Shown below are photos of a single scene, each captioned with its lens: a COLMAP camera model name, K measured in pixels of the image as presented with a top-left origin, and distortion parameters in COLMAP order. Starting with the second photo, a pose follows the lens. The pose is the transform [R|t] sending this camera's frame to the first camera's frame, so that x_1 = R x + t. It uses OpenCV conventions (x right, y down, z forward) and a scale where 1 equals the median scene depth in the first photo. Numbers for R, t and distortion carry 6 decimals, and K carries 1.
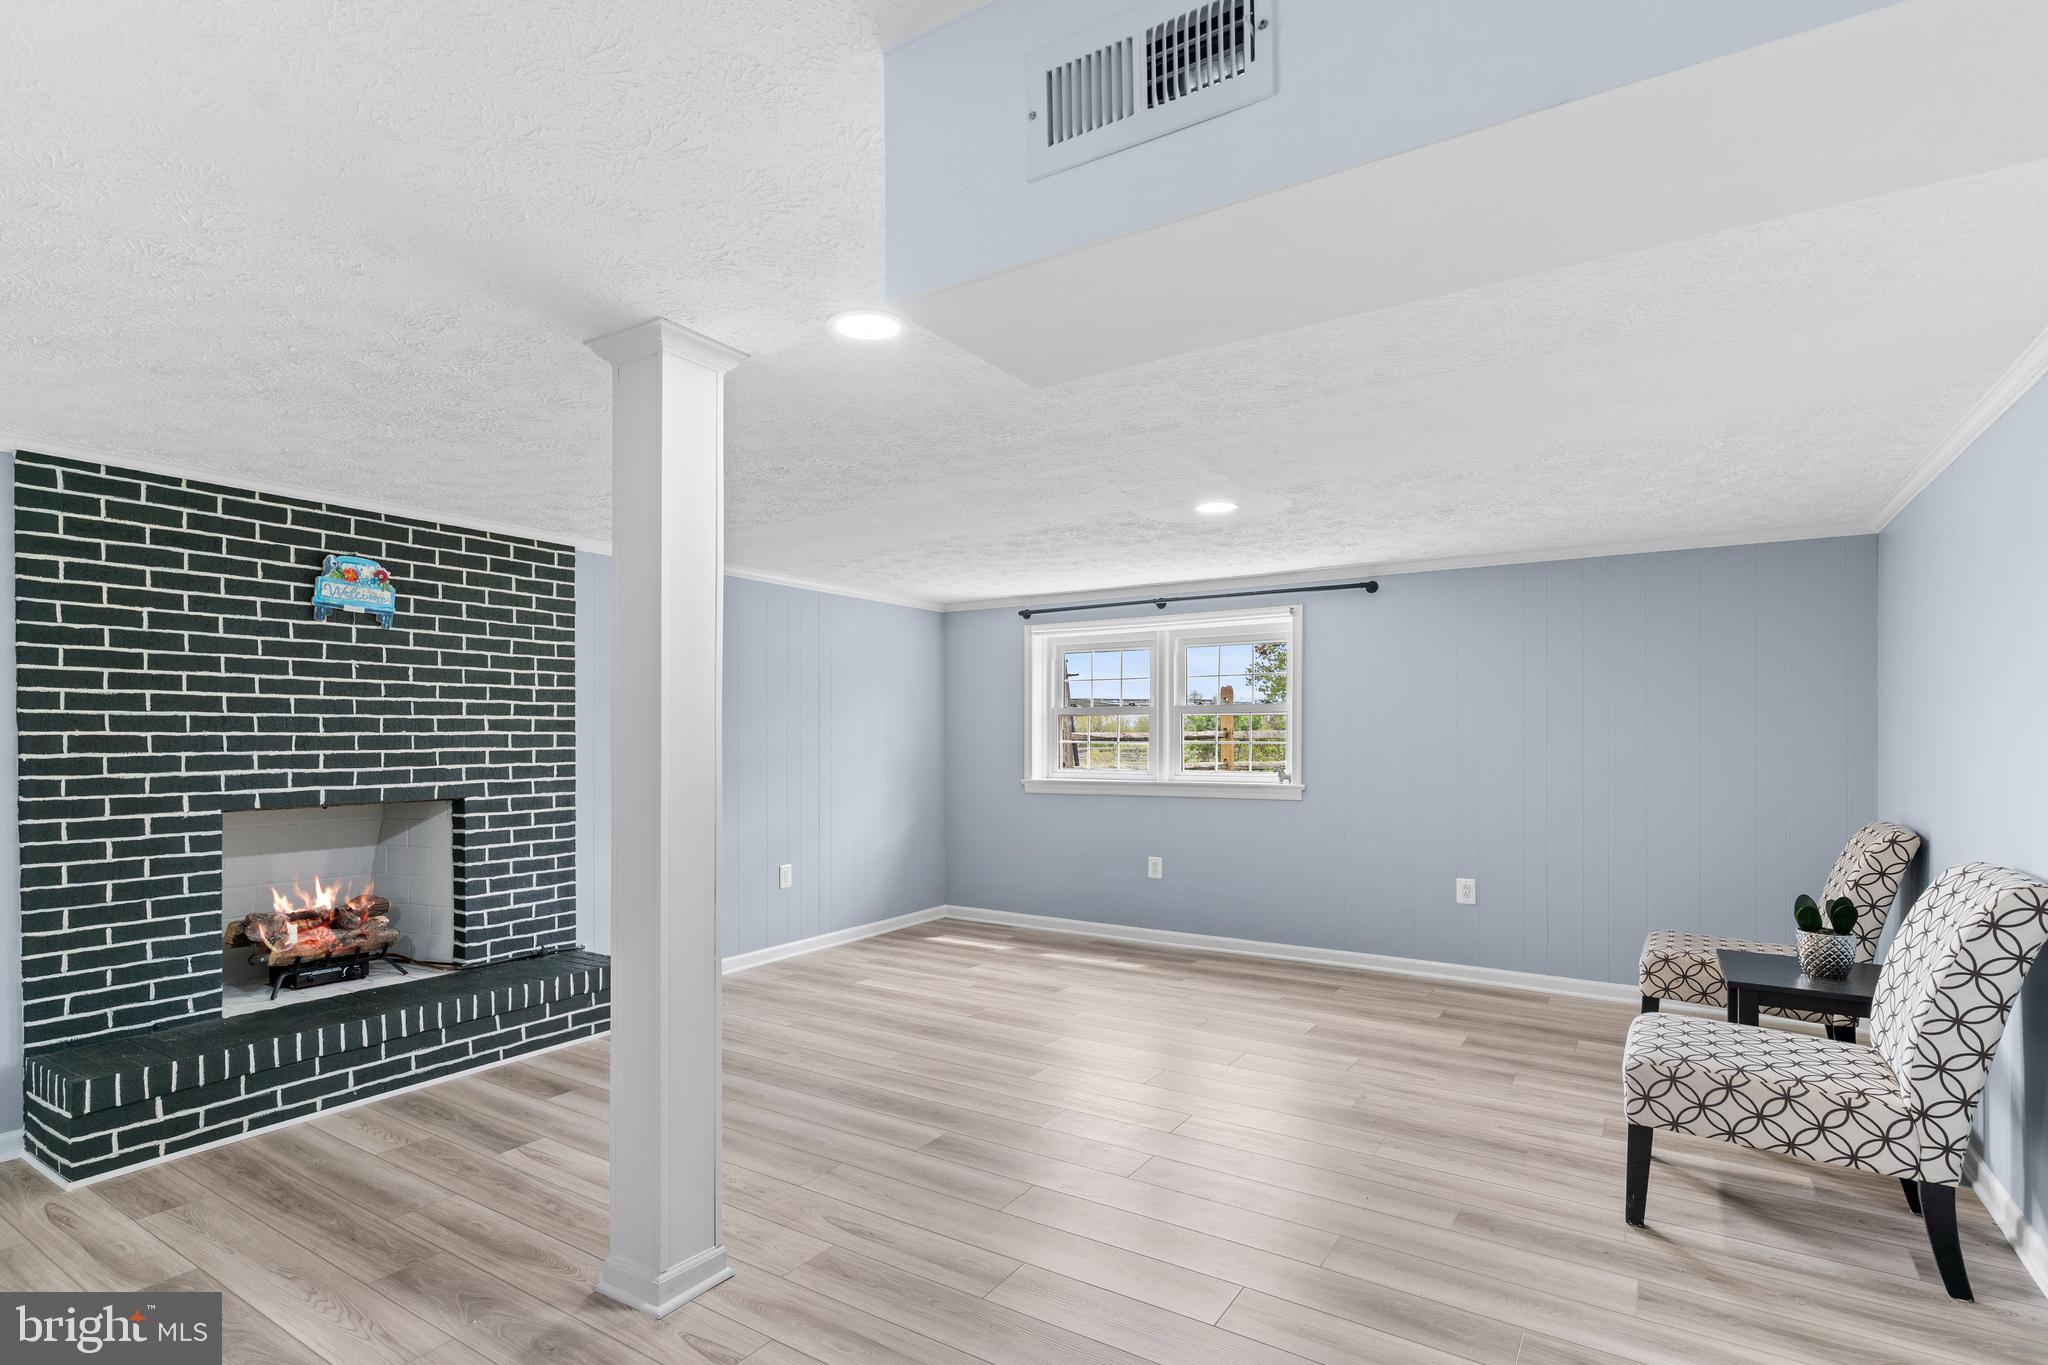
lens RADIAL K [[1008.8, 0, 1021.8], [0, 1008.8, 736.4], [0, 0, 1]] dist [0.003304, -0.001043]
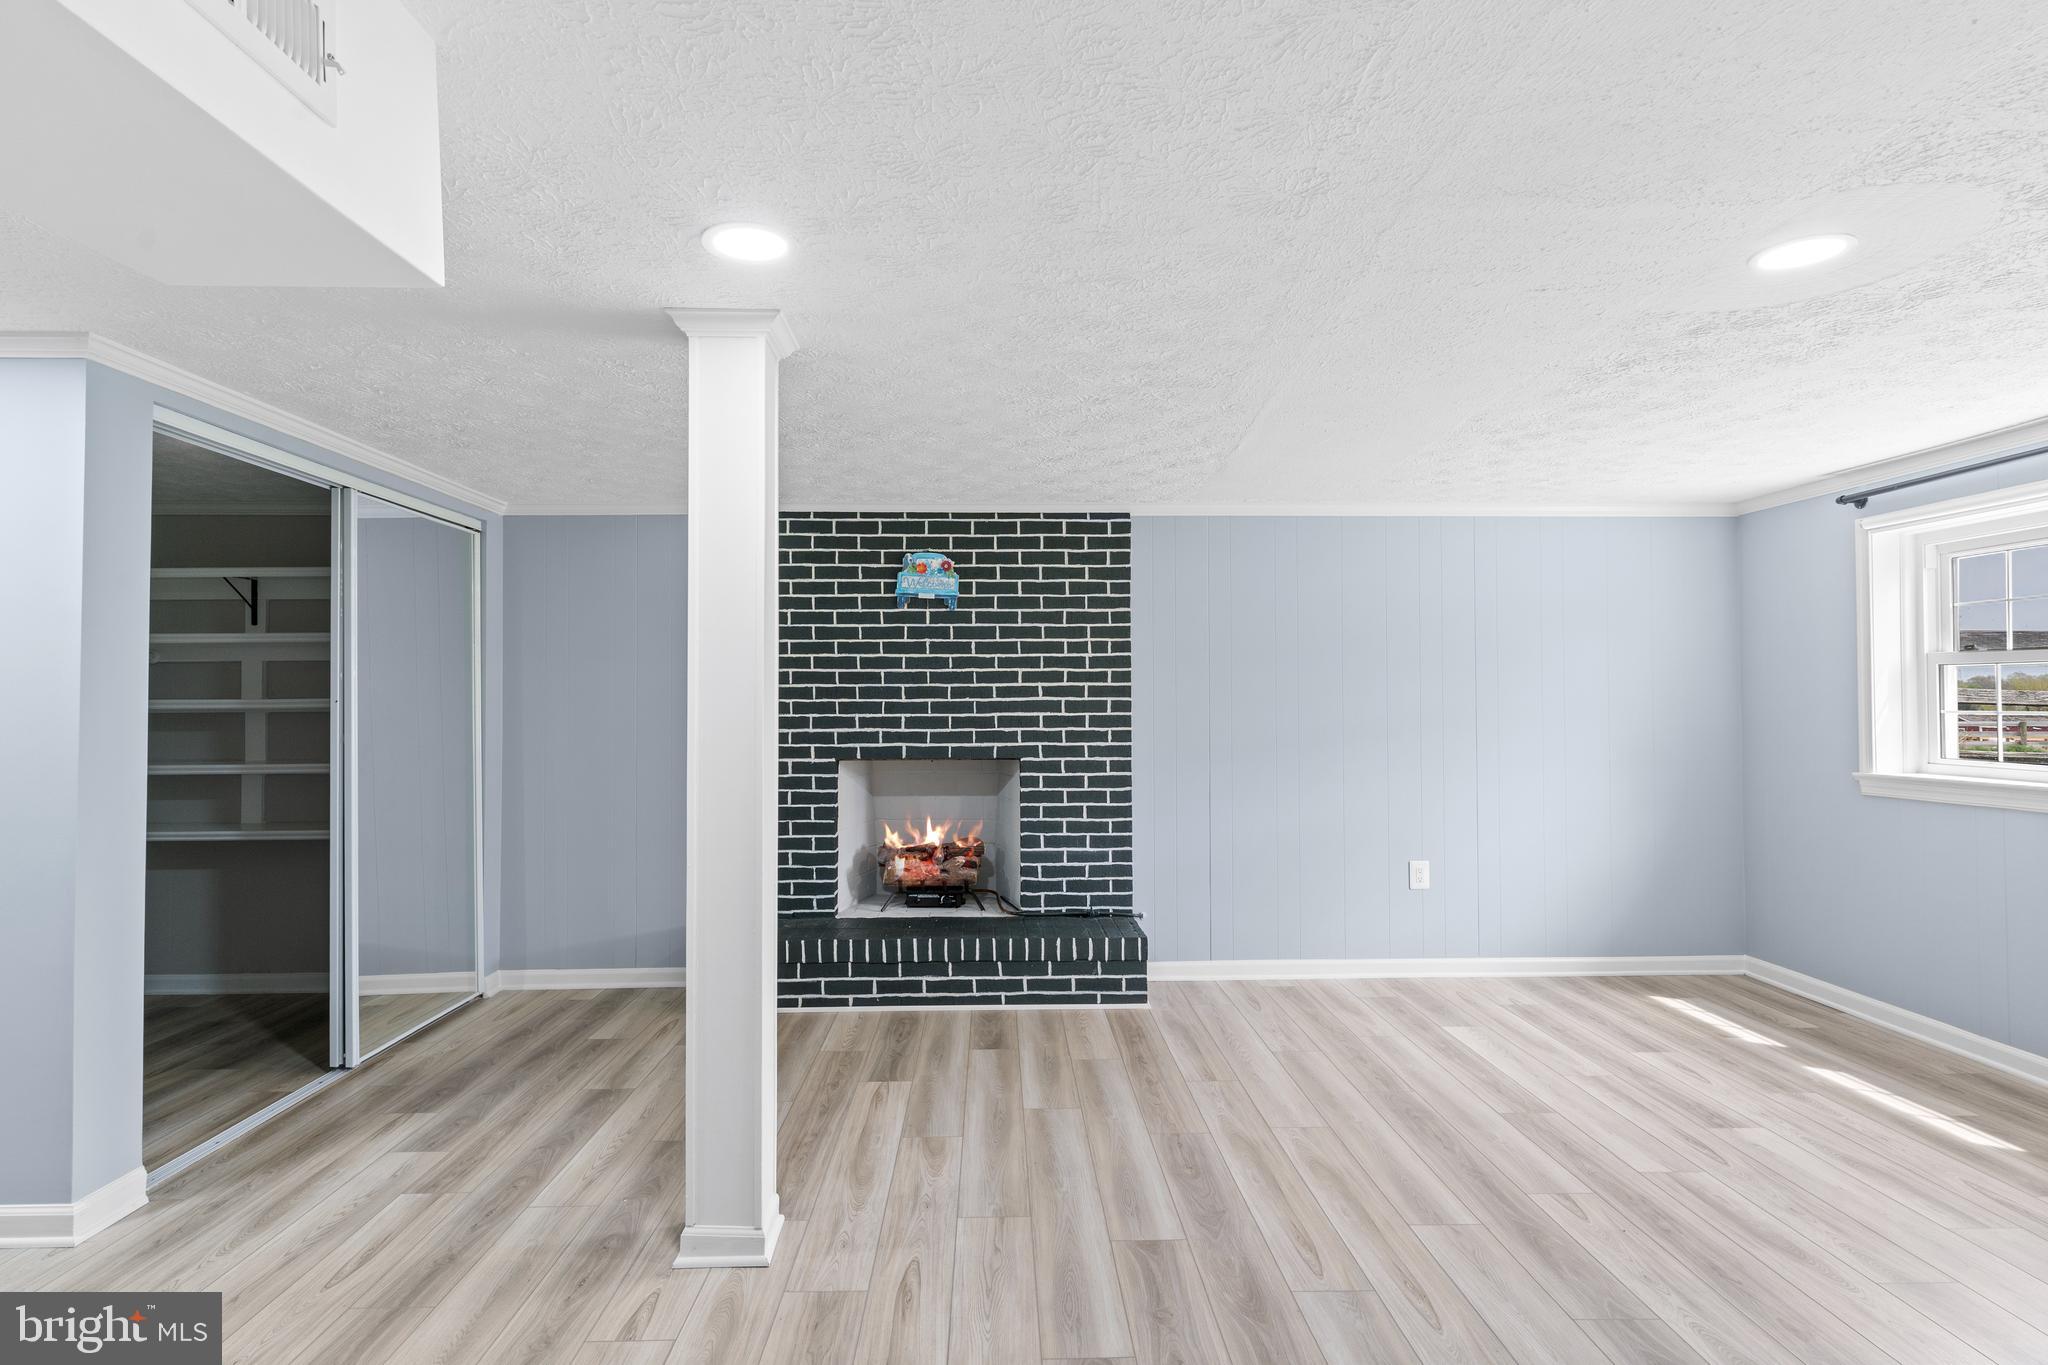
lens RADIAL K [[1046.9, 0, 1016.0], [0, 1046.9, 680.7], [0, 0, 1]] dist [0.010605, 0.001322]
pose [[0.560002, -0.015790, -0.828341, 0.393973], [0.001155, 0.999832, -0.018278, -0.002595], [0.828491, 0.009278, 0.559926, 0.363742]]
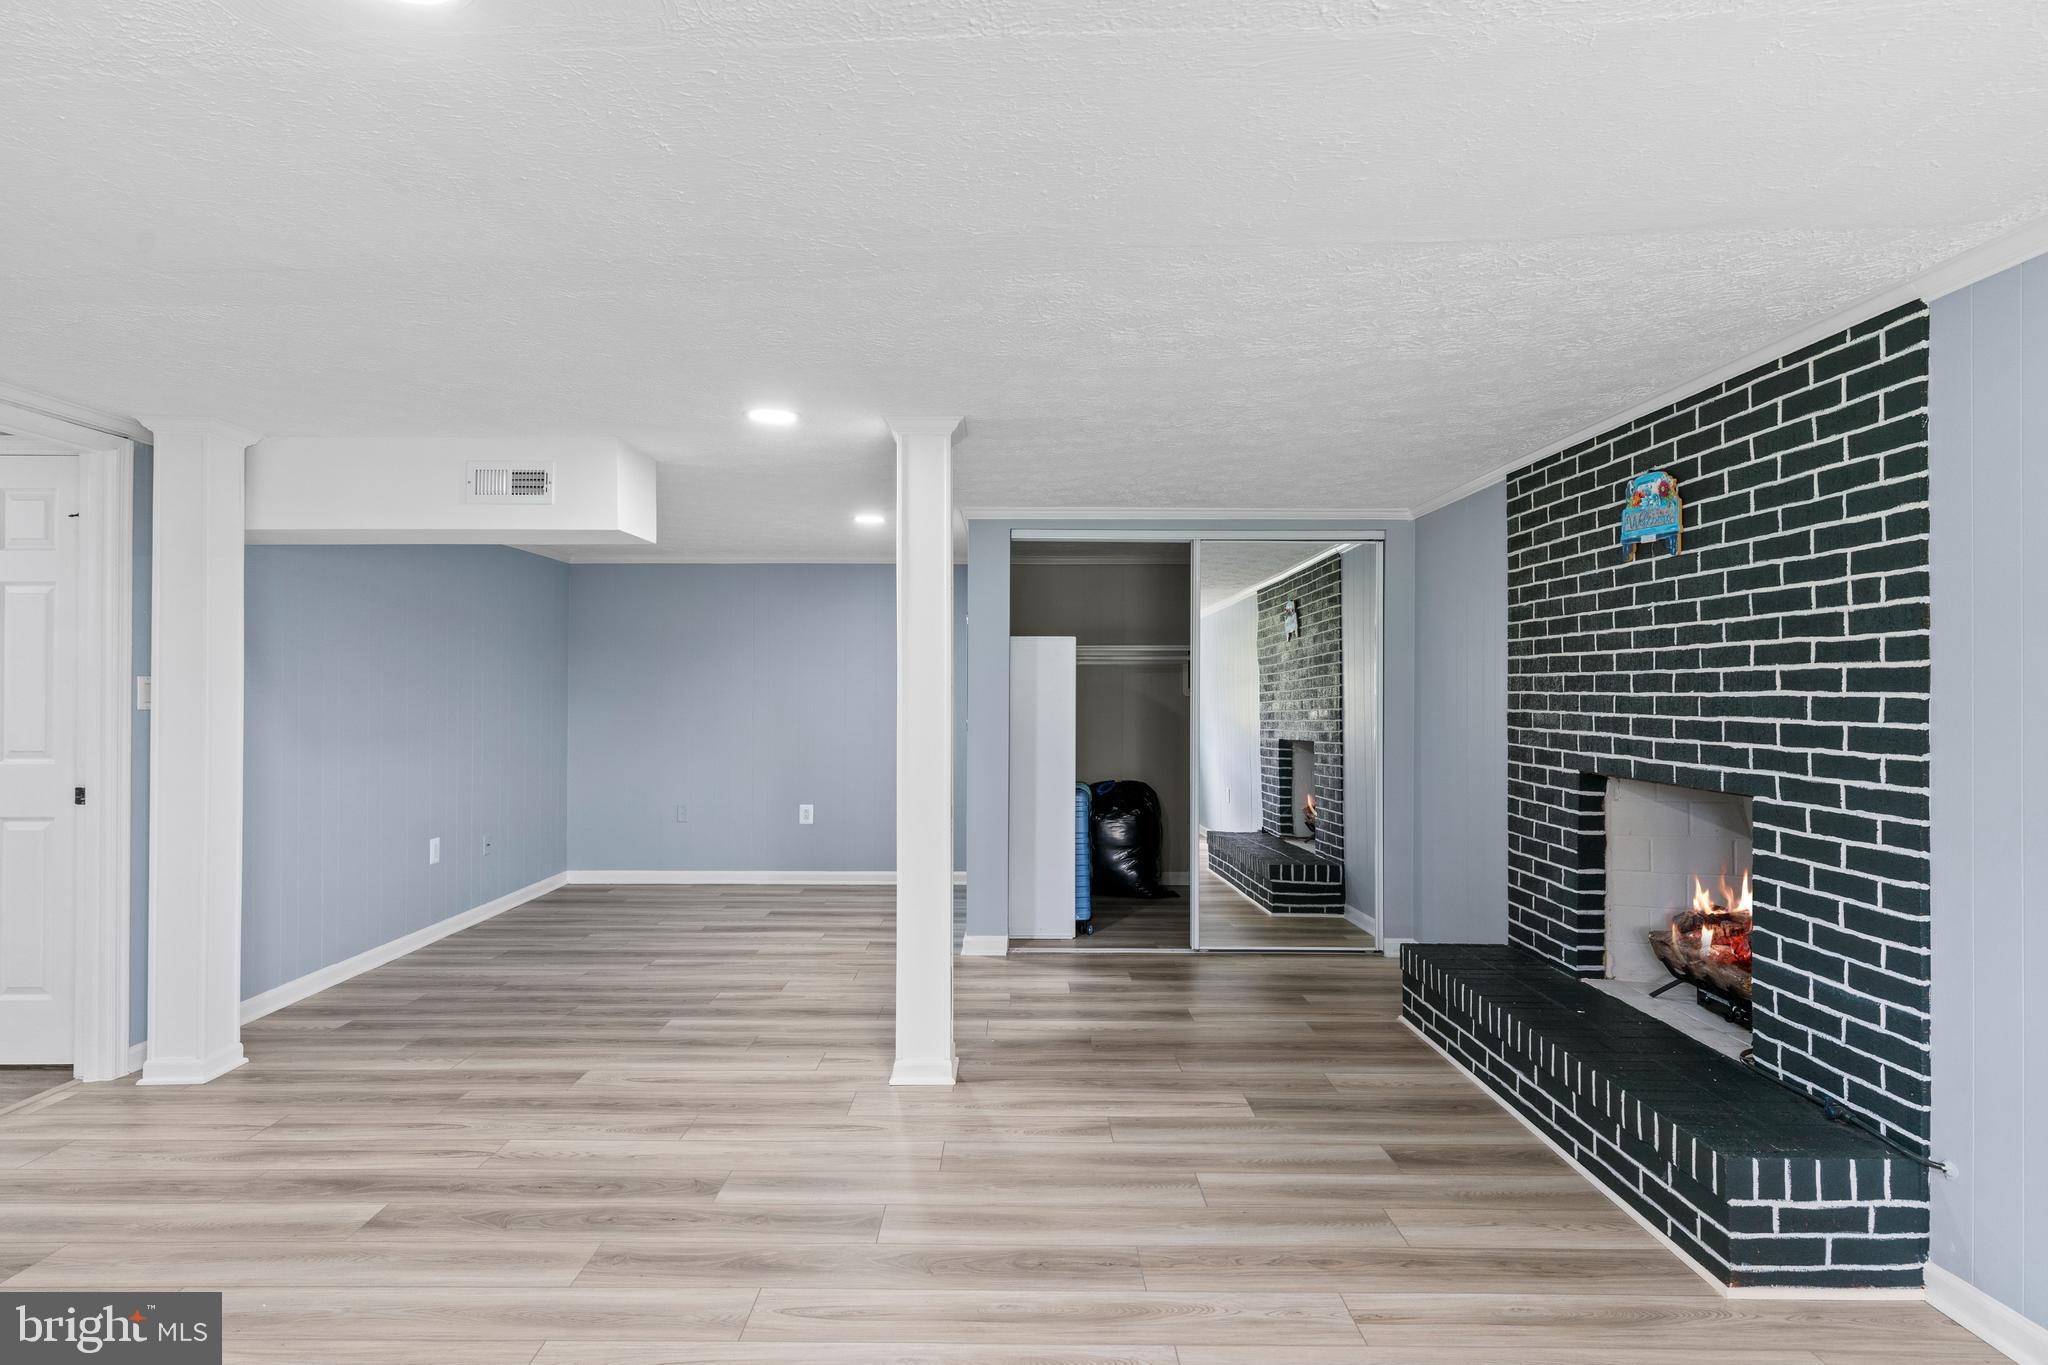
lens RADIAL K [[1046.9, 0, 1017.9], [0, 1046.9, 684.1], [0, 0, 1]] dist [0.010605, 0.001322]
pose [[-0.843871, -0.004256, -0.536529, 0.194471], [-0.003825, 0.999991, -0.001917, -0.006485], [0.536532, 0.000434, -0.843880, 1.328388]]
